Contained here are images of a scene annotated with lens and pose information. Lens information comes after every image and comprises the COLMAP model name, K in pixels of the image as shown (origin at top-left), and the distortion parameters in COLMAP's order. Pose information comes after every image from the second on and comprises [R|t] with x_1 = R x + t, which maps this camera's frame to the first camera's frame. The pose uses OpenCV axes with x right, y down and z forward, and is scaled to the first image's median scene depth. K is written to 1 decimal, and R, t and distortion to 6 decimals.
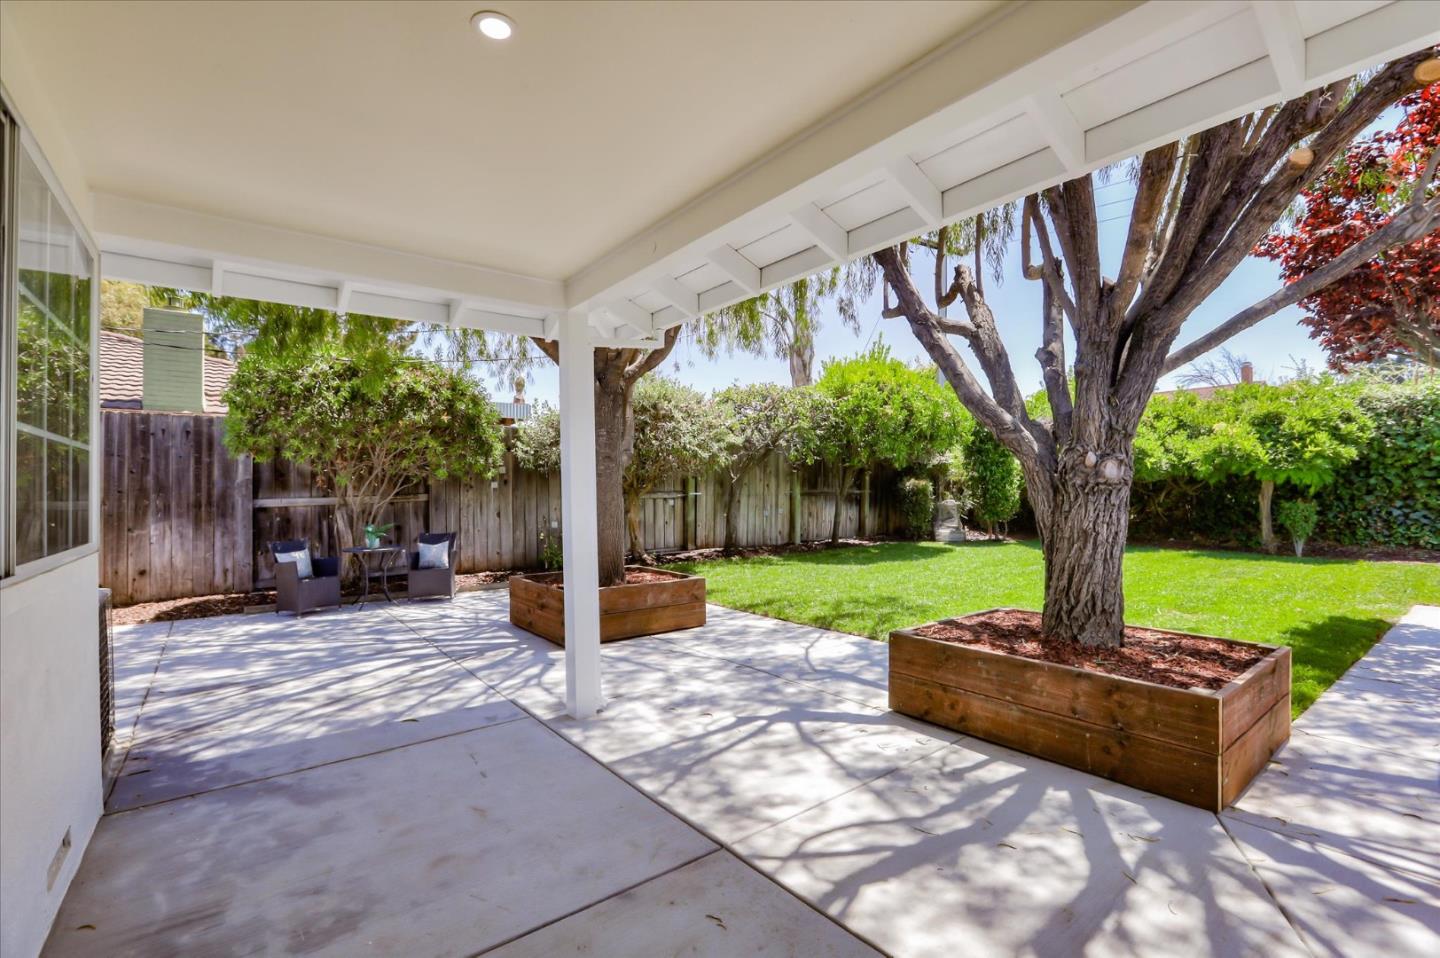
lens RADIAL K [[658.4, 0, 714.5], [0, 658.4, 481.6], [0, 0, 1]] dist [-0.004177, -0.000481]
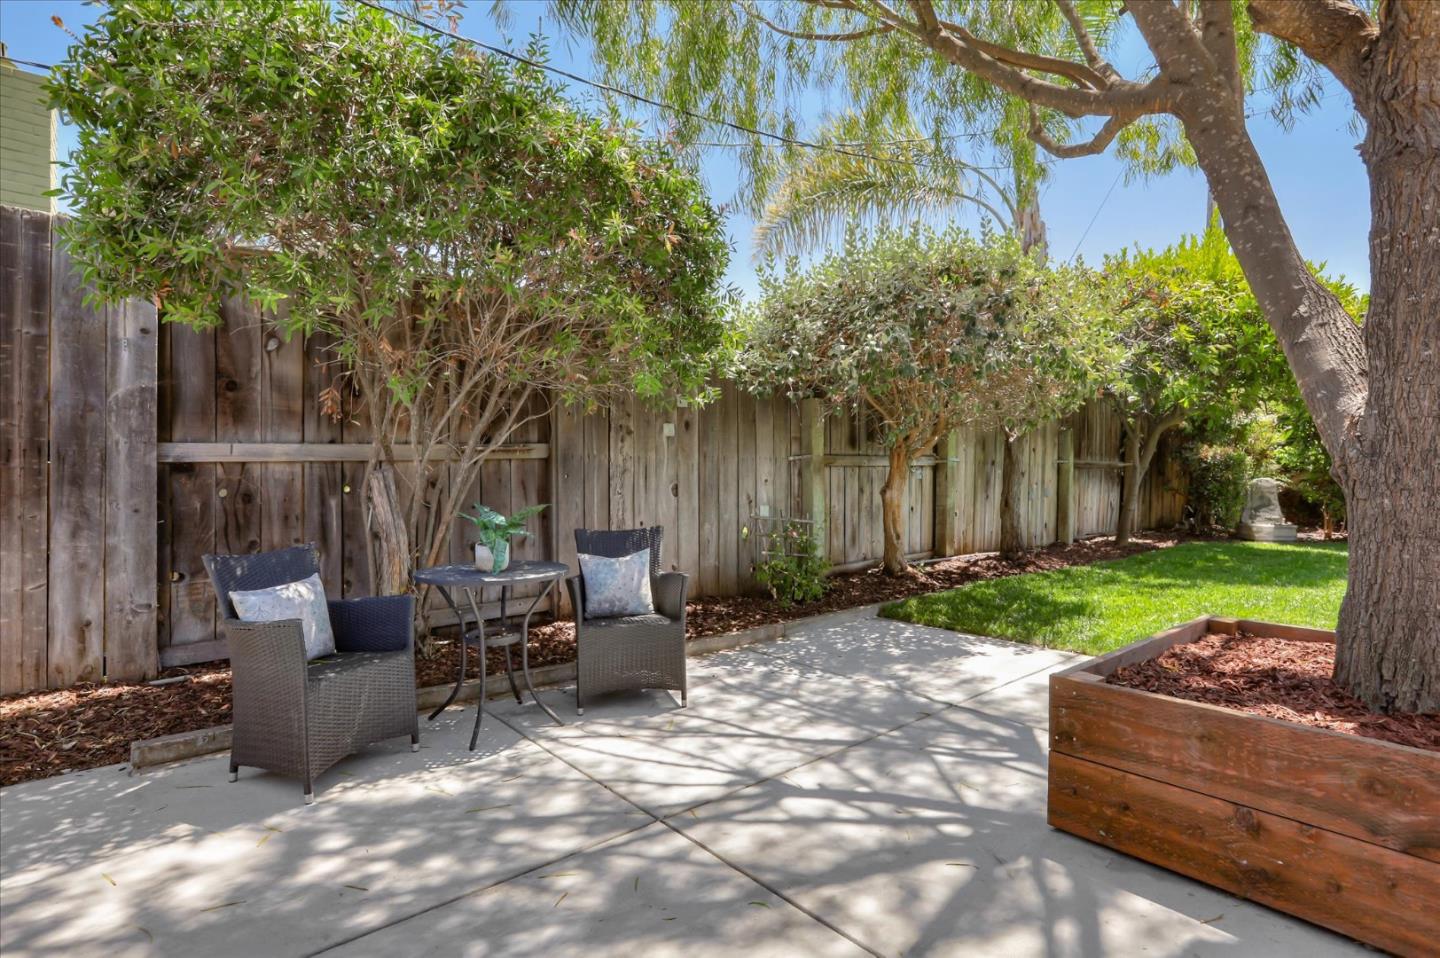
lens RADIAL K [[715.3, 0, 720.5], [0, 715.3, 472.1], [0, 0, 1]] dist [-0.003116, 0.001826]
pose [[0.998235, 0.011963, 0.058171, -0.379436], [-0.012661, 0.999852, 0.011642, 0.034937], [-0.058023, -0.012358, 0.998239, 0.536567]]
